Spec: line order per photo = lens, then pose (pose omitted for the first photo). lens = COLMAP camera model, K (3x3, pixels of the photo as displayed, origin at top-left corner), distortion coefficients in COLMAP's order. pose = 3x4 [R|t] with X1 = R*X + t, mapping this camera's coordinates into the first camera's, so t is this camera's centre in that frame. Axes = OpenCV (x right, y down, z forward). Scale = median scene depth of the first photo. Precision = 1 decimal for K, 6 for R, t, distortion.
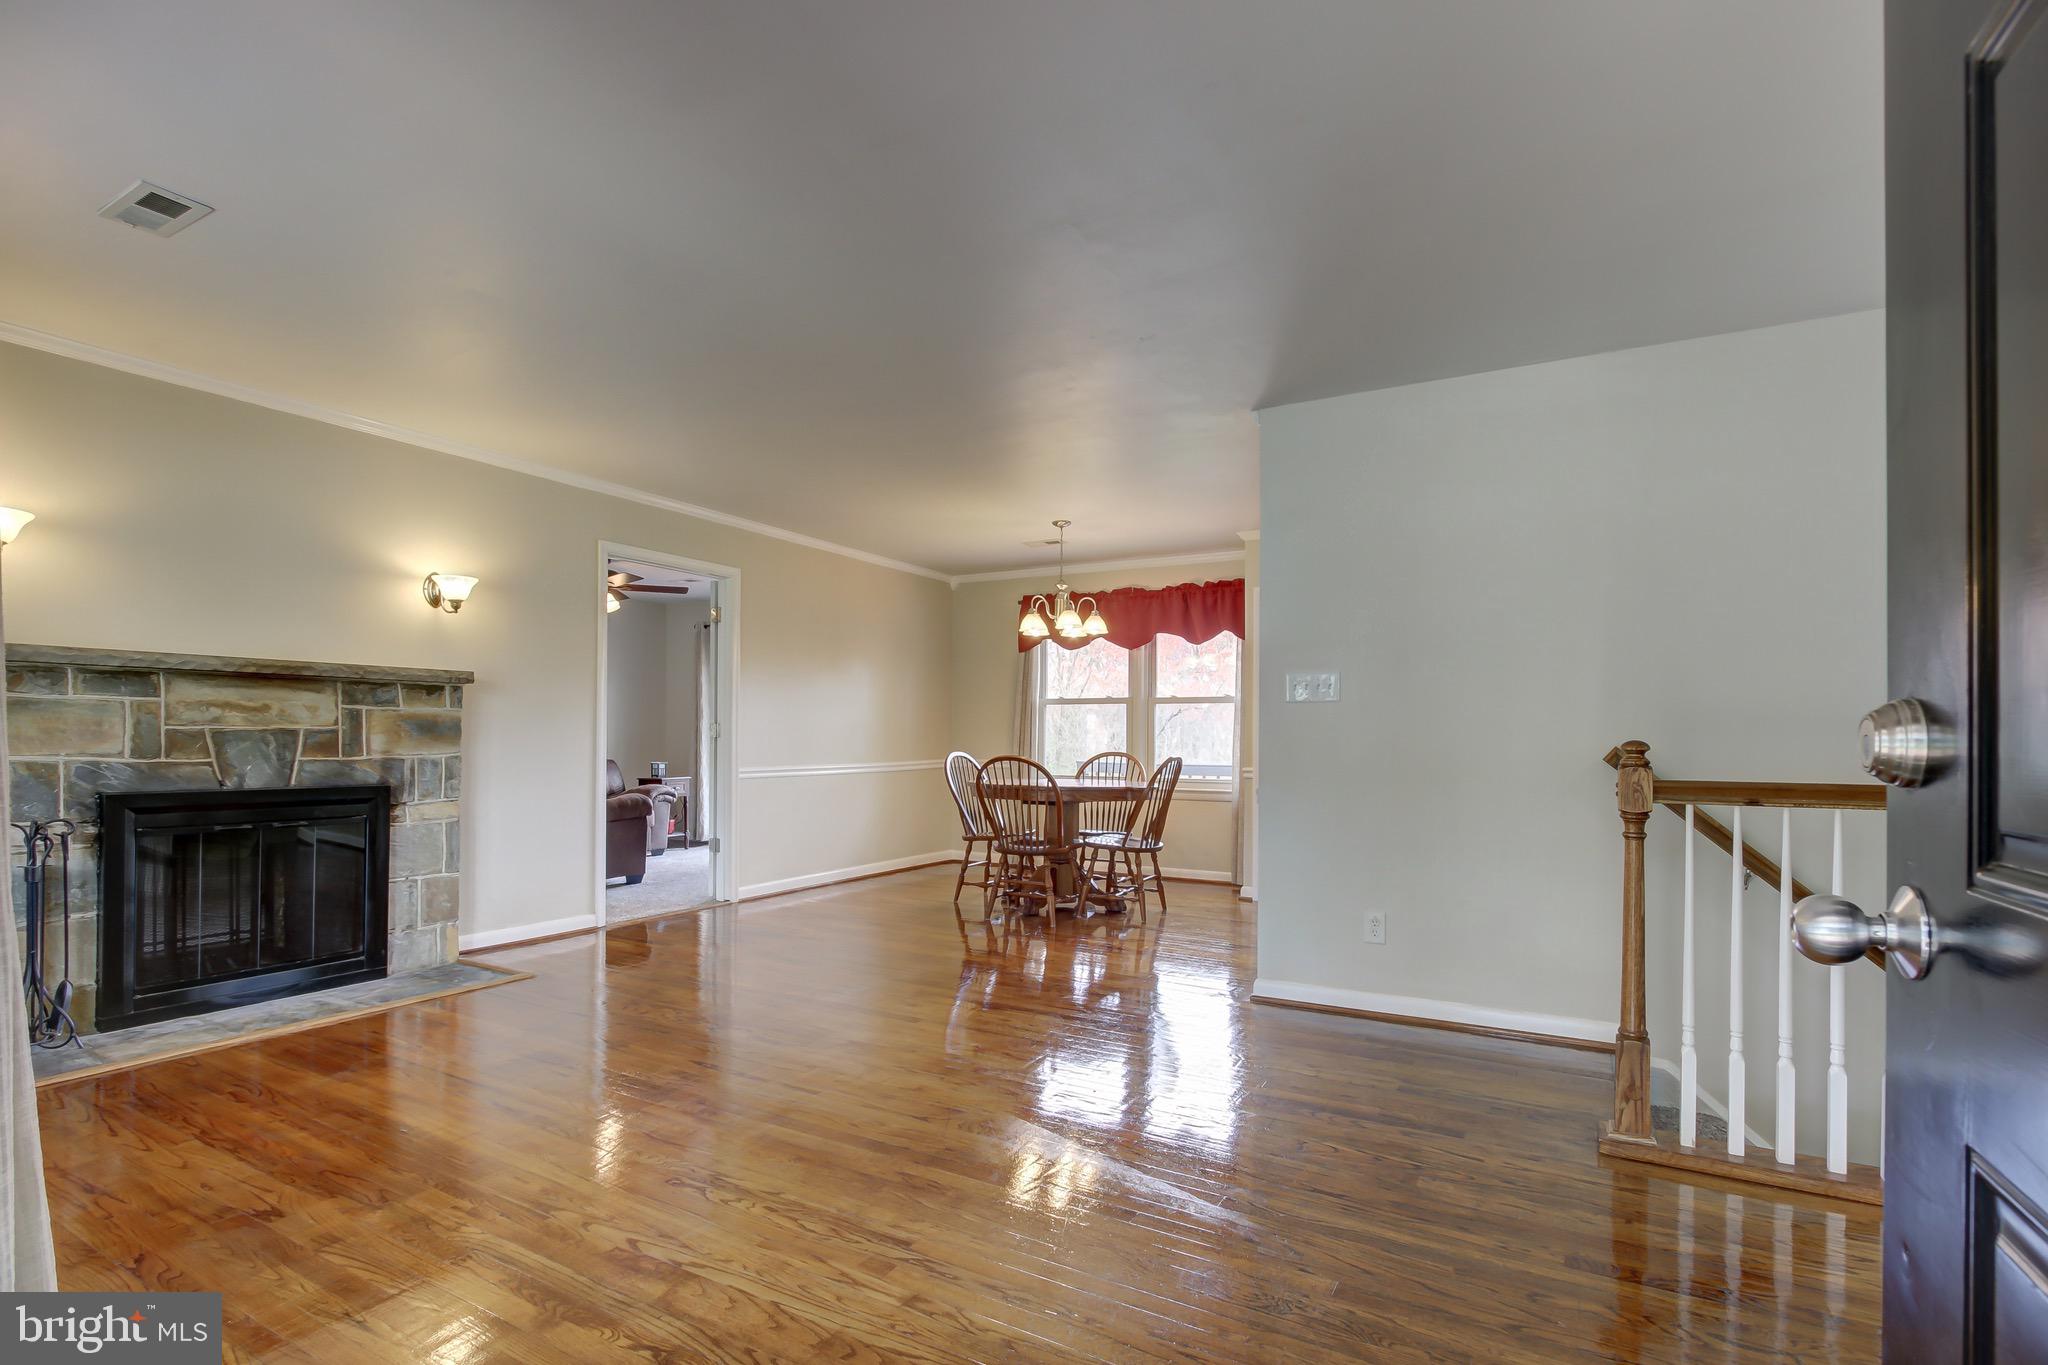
lens RADIAL K [[995.0, 0, 1039.0], [0, 995.0, 732.3], [0, 0, 1]] dist [-0.001808, -0.000038]
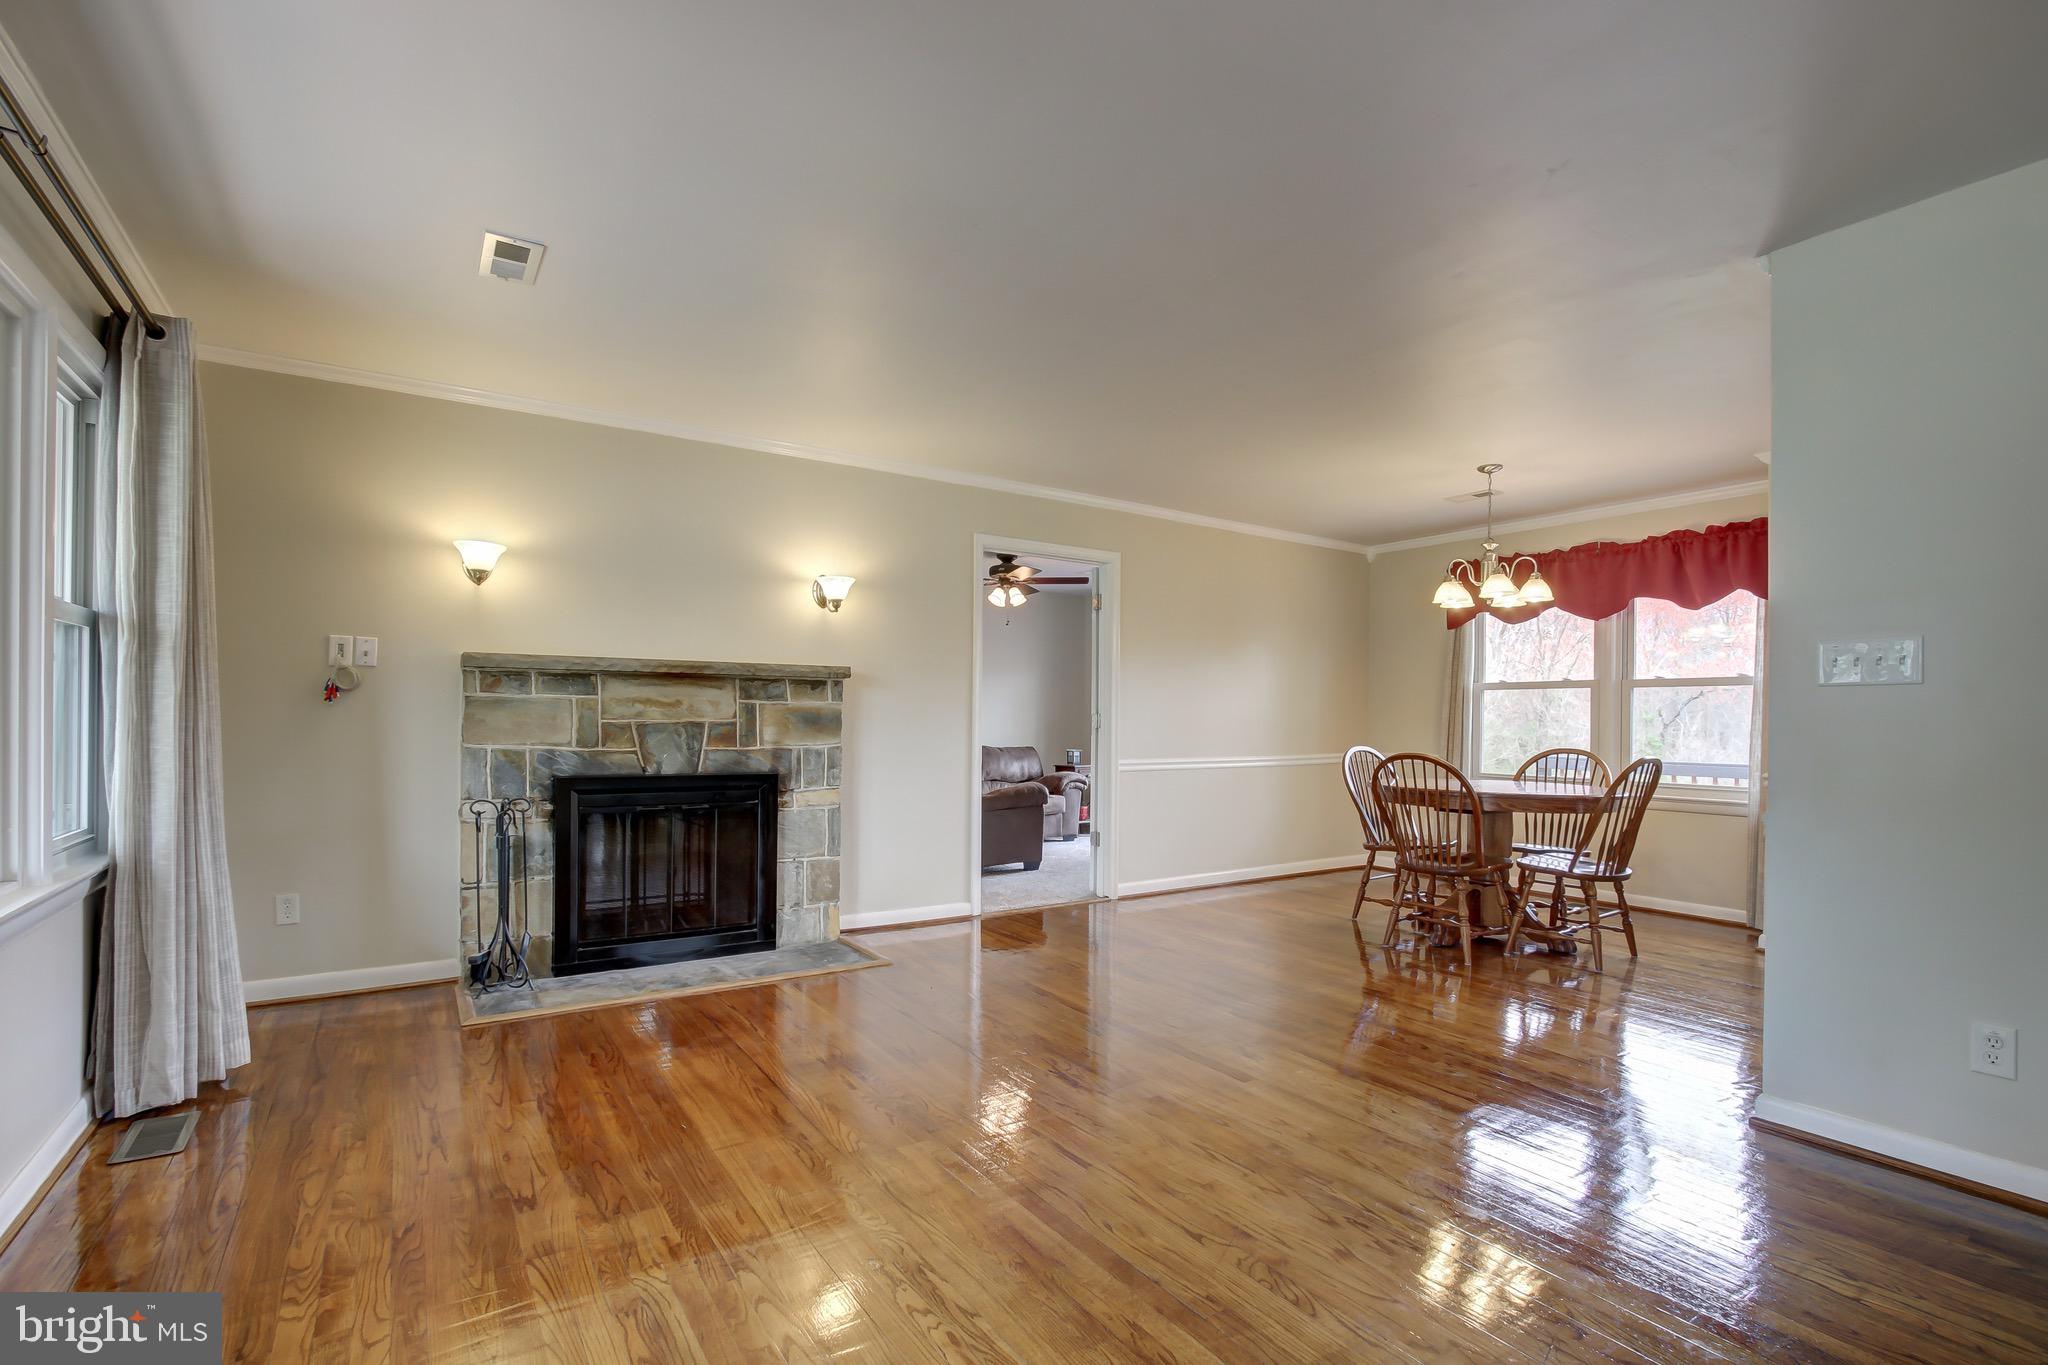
lens RADIAL K [[962.9, 0, 1029.7], [0, 962.9, 720.8], [0, 0, 1]] dist [-0.009832, 0.000859]
pose [[0.889273, 0.002716, -0.457370, 0.052716], [-0.001113, 0.999992, 0.003773, -0.006166], [0.457376, -0.002846, 0.889269, 0.139775]]
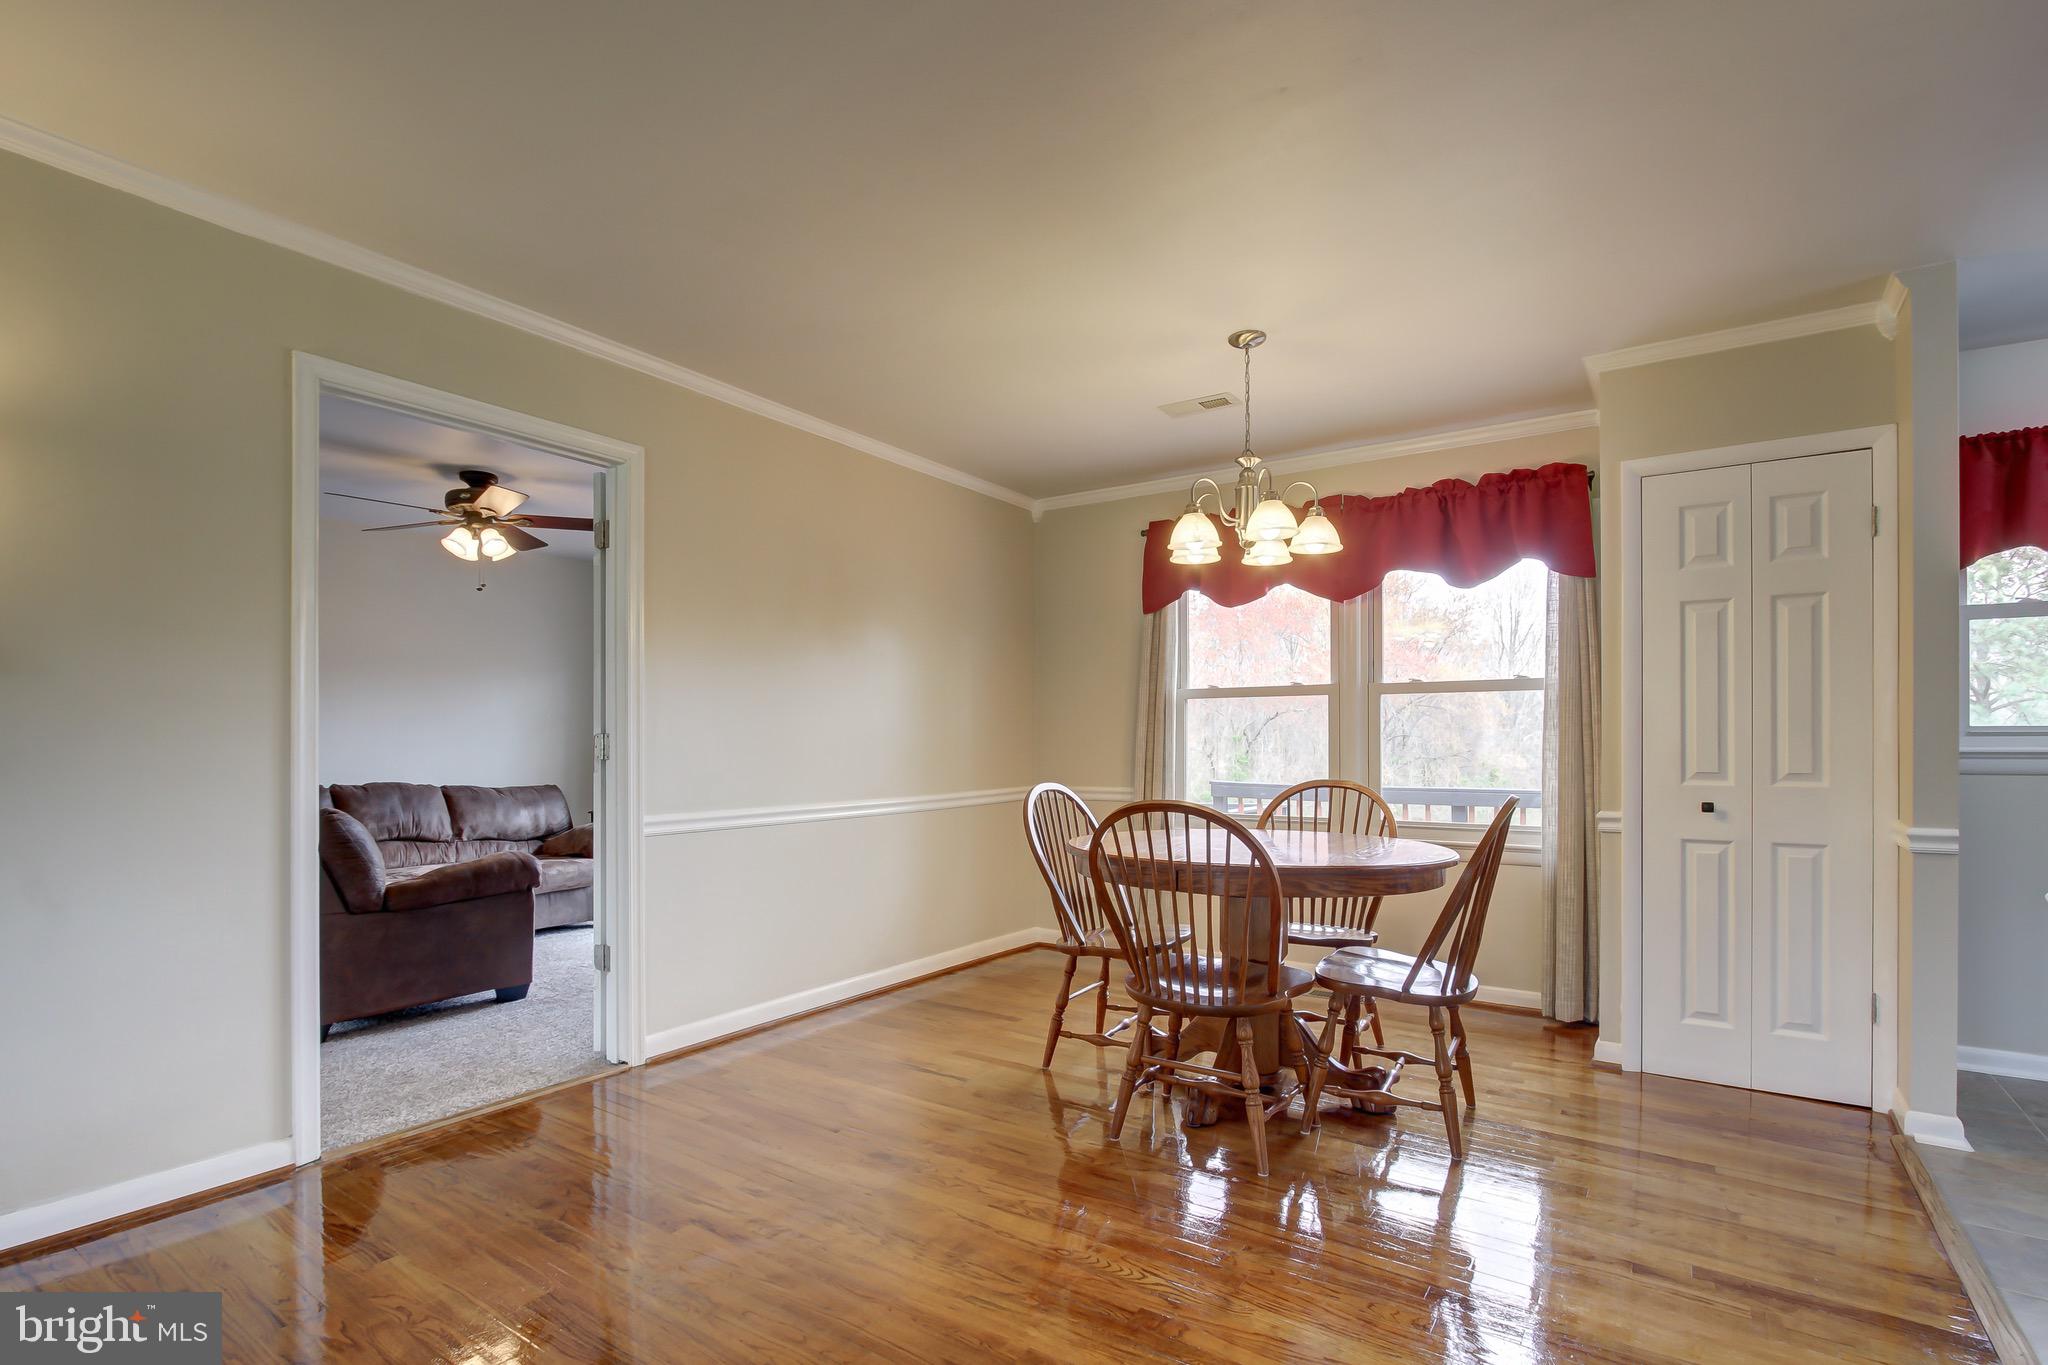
lens RADIAL K [[998.1, 0, 1003.0], [0, 998.1, 737.3], [0, 0, 1]] dist [-0.023913, 0.000390]
pose [[0.993283, -0.006837, -0.115508, -0.049340], [0.006482, 0.999973, -0.003449, -0.003751], [0.115528, 0.002677, 0.993301, 0.525437]]
